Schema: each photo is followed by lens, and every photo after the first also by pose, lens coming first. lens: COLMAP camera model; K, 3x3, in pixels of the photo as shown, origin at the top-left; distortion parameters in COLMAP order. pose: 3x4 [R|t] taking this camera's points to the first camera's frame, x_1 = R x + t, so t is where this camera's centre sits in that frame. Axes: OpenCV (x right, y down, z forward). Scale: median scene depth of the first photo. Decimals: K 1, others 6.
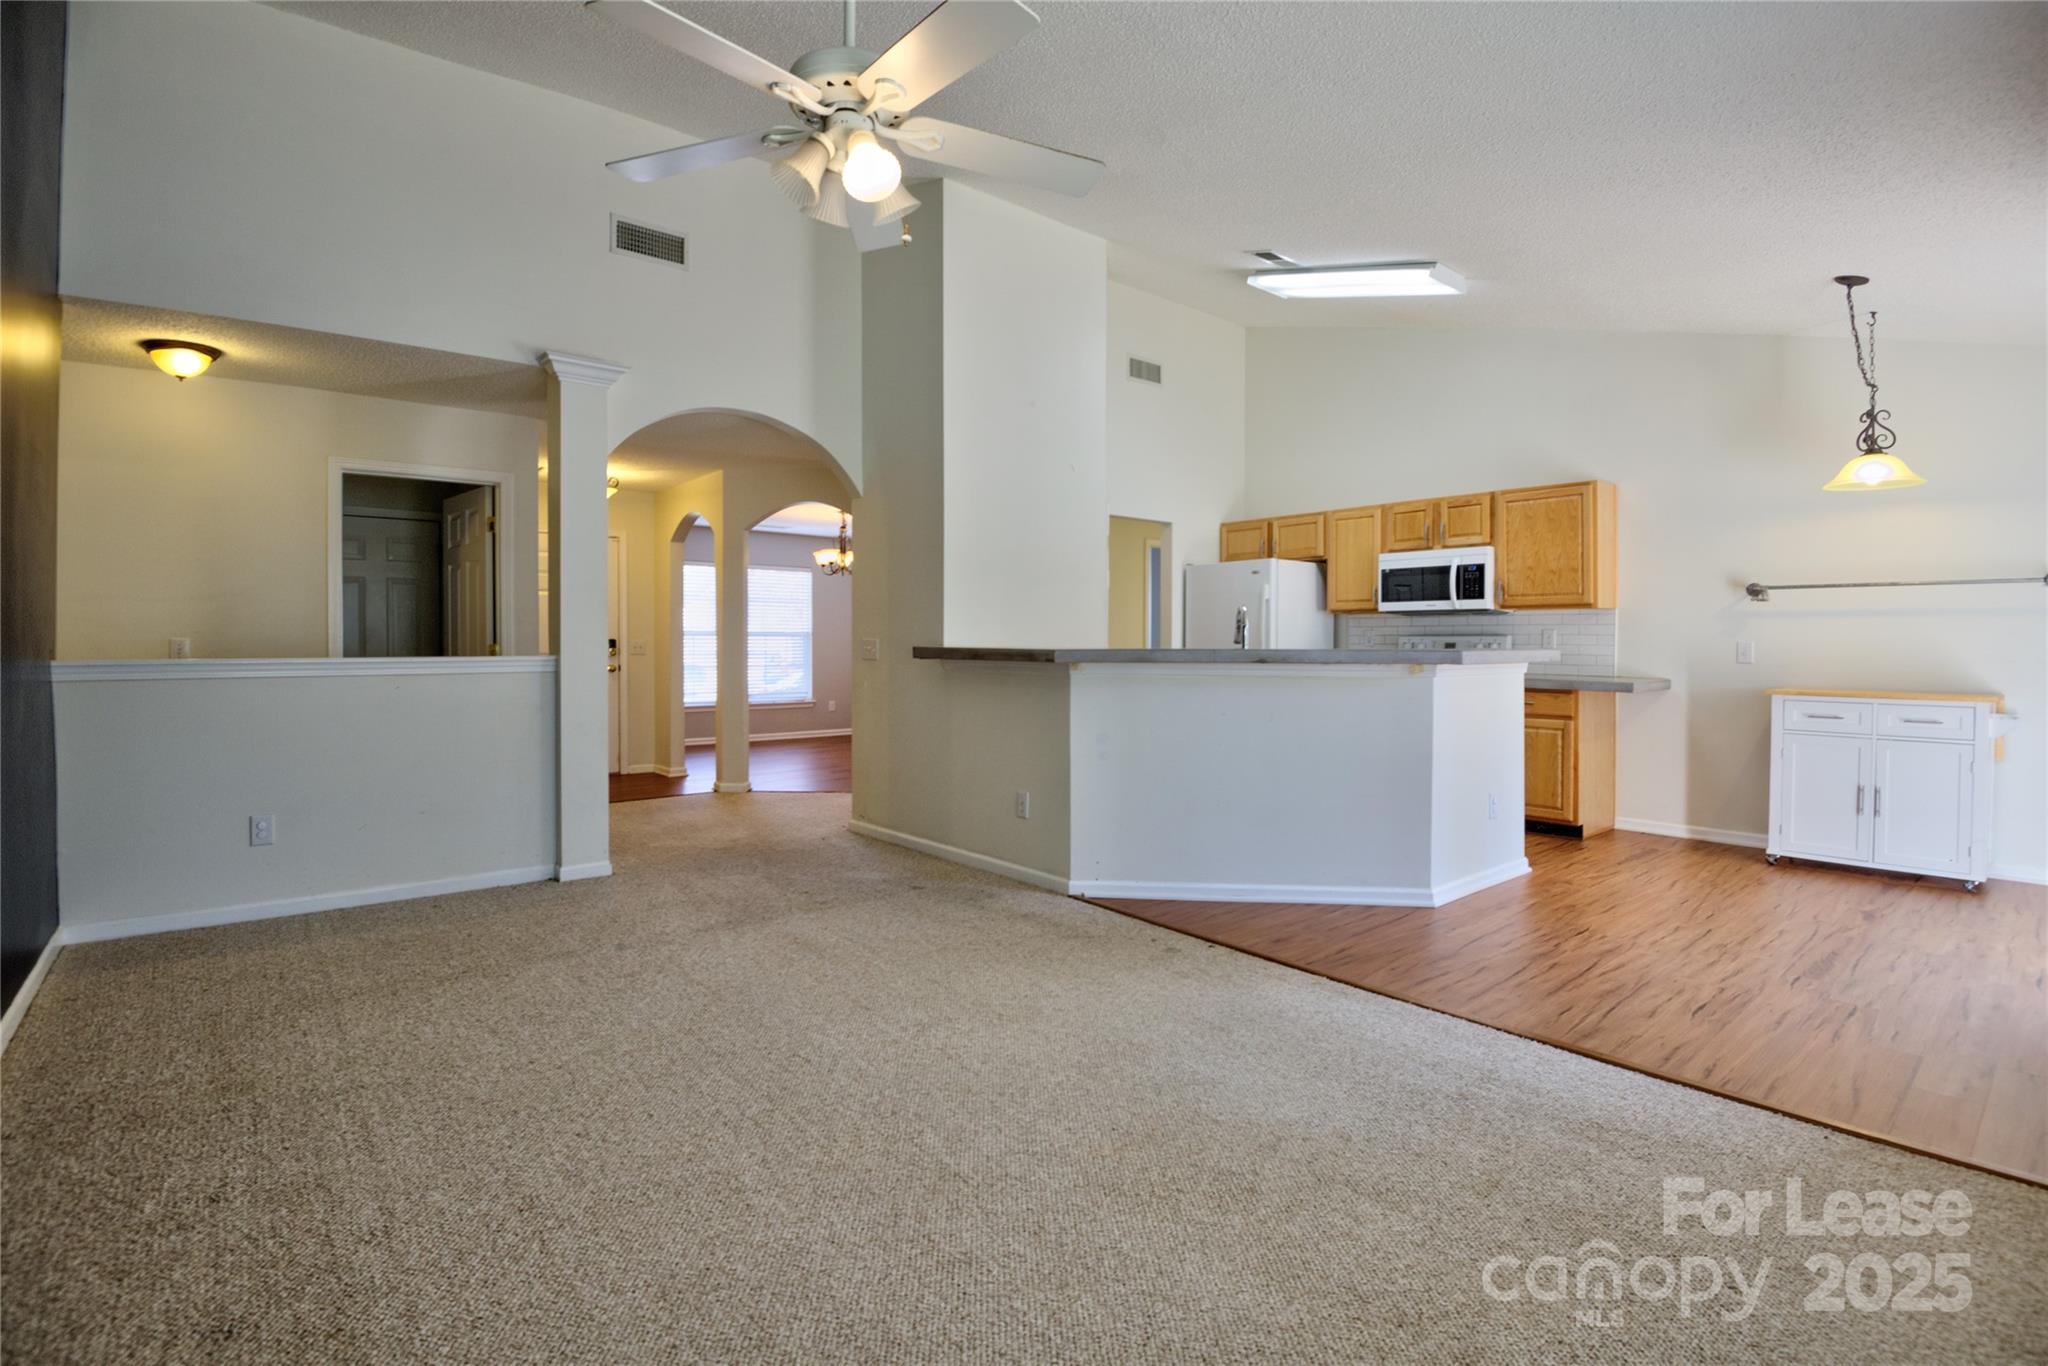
lens RADIAL K [[961.7, 0, 1016.7], [0, 961.7, 674.8], [0, 0, 1]] dist [-0.002432, -0.033478]
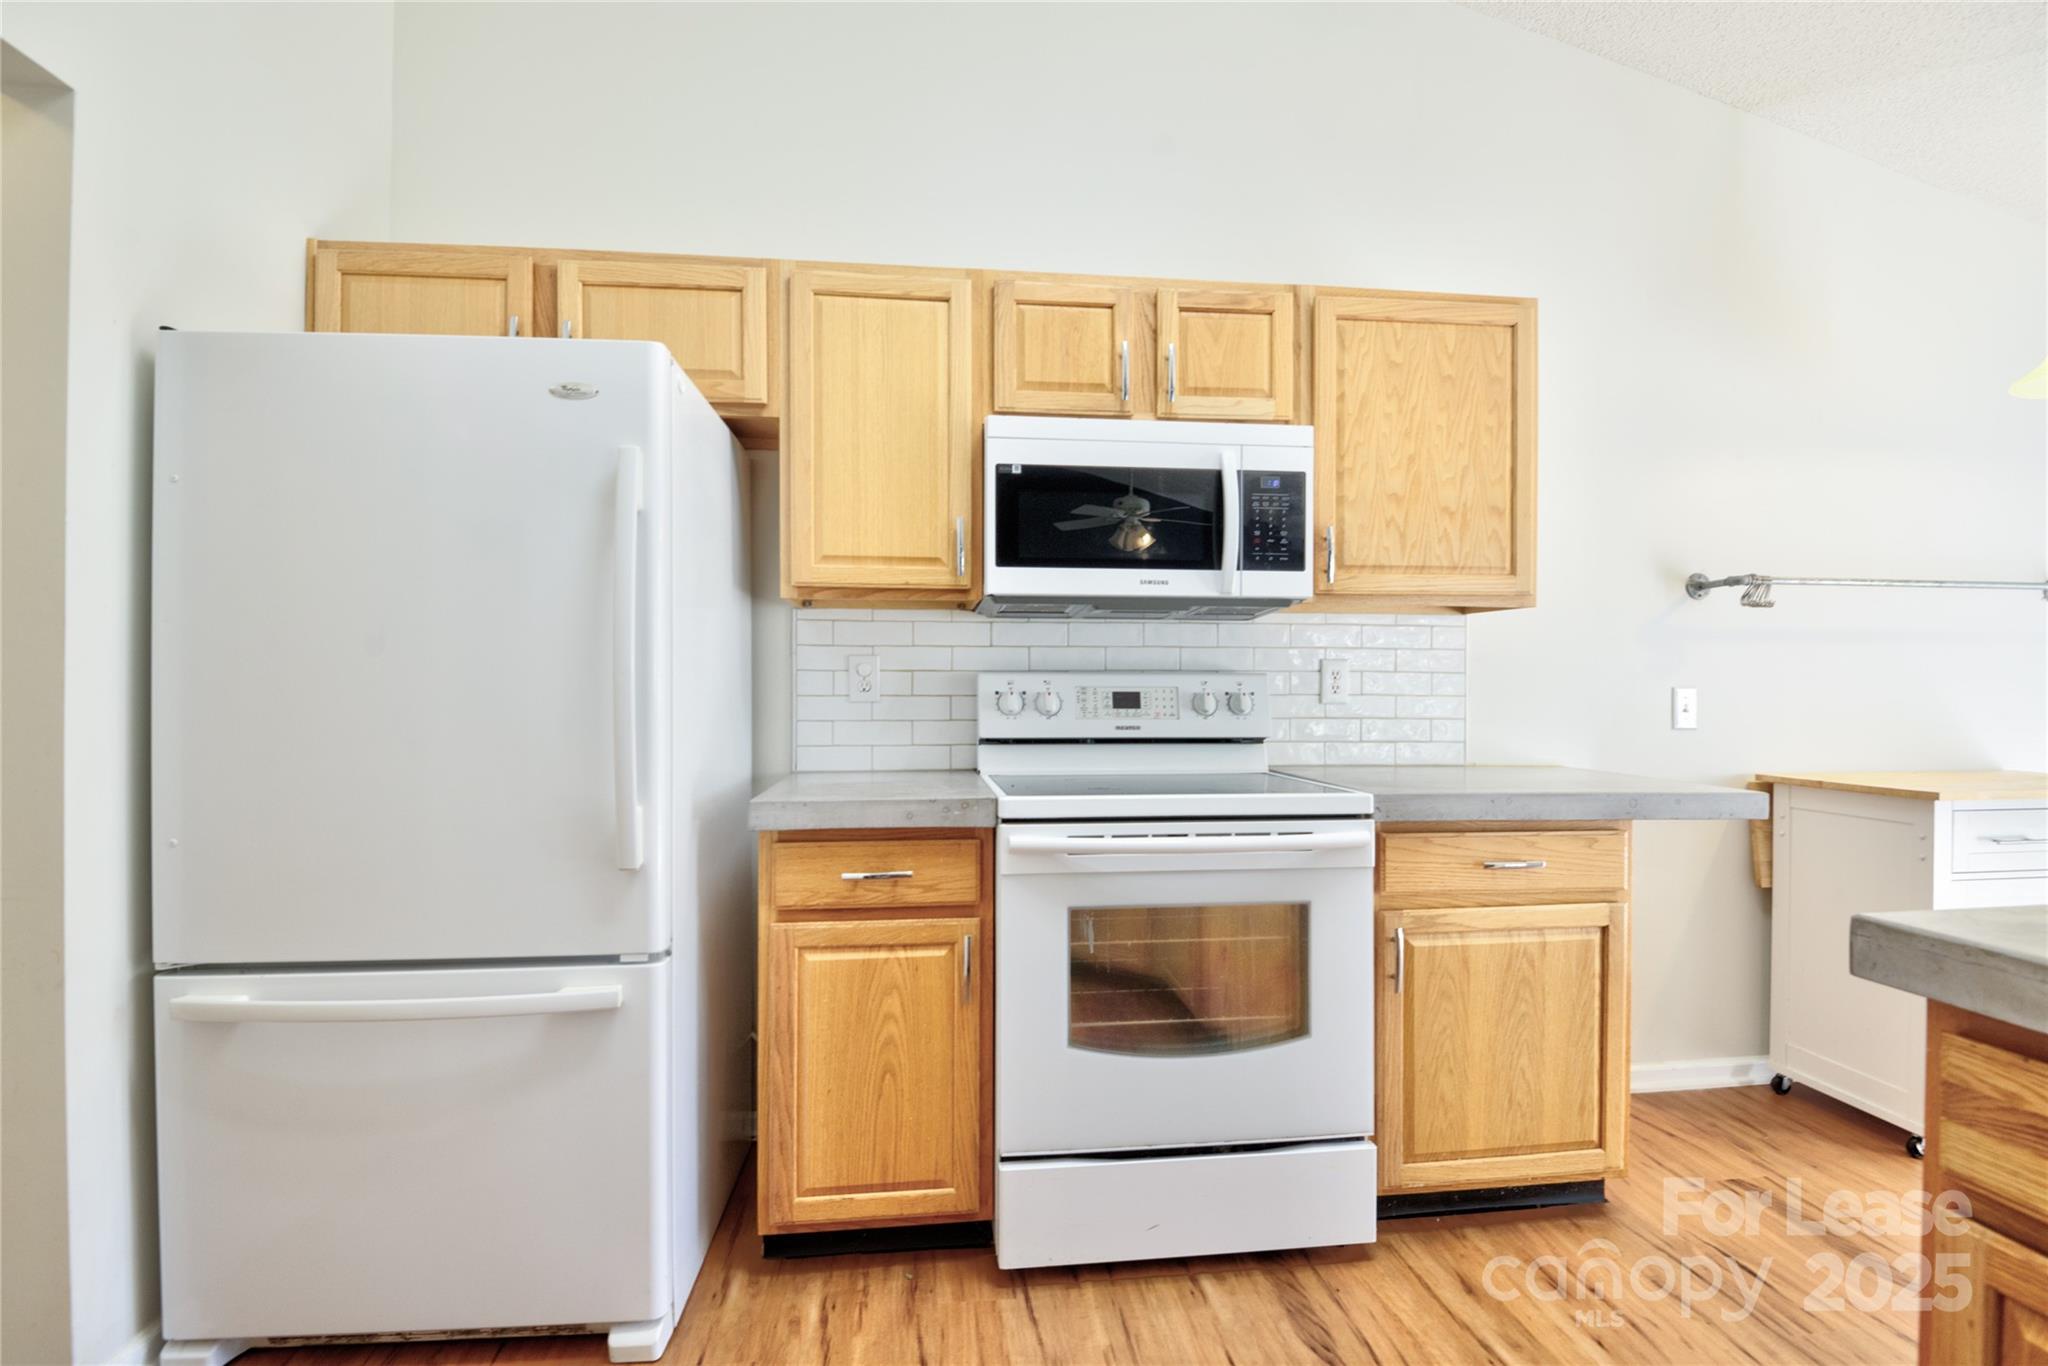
lens RADIAL K [[949.6, 0, 1020.2], [0, 949.6, 686.4], [0, 0, 1]] dist [0.024473, -0.031664]
pose [[0.543213, -0.002128, 0.839592, 0.154432], [0.029894, 0.999412, -0.016808, -0.039711], [-0.839062, 0.034229, 0.542957, 1.080793]]
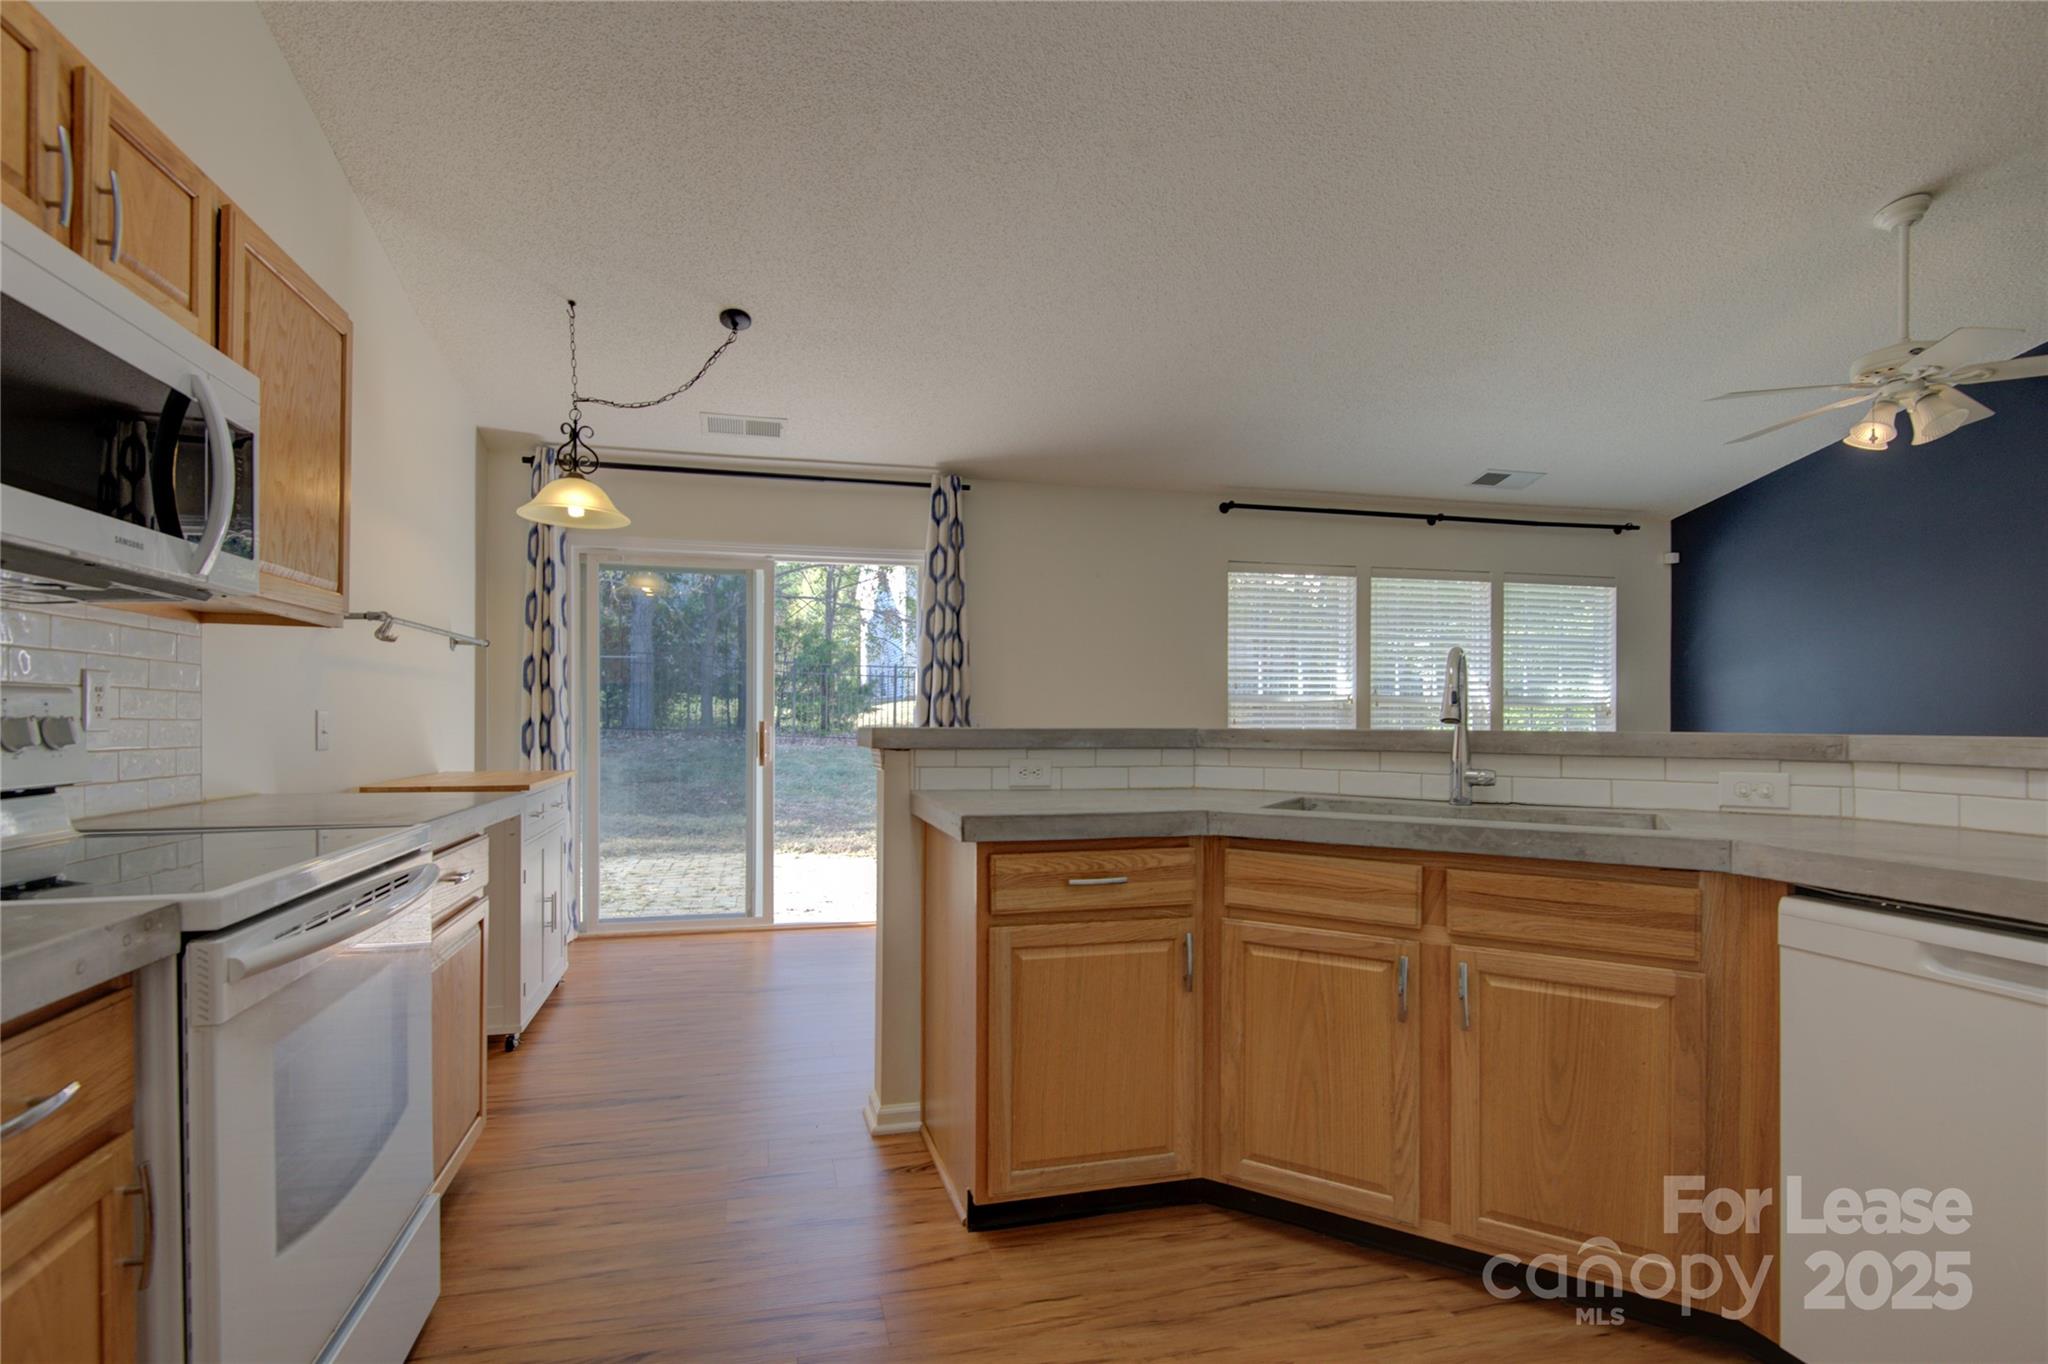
lens RADIAL K [[953.1, 0, 989.2], [0, 953.1, 733.6], [0, 0, 1]] dist [-0.000866, -0.000536]
pose [[-0.896299, -0.016269, 0.443151, 0.201606], [0.008480, 0.998515, 0.053807, -0.050554], [-0.443368, 0.051985, -0.894831, 1.393581]]
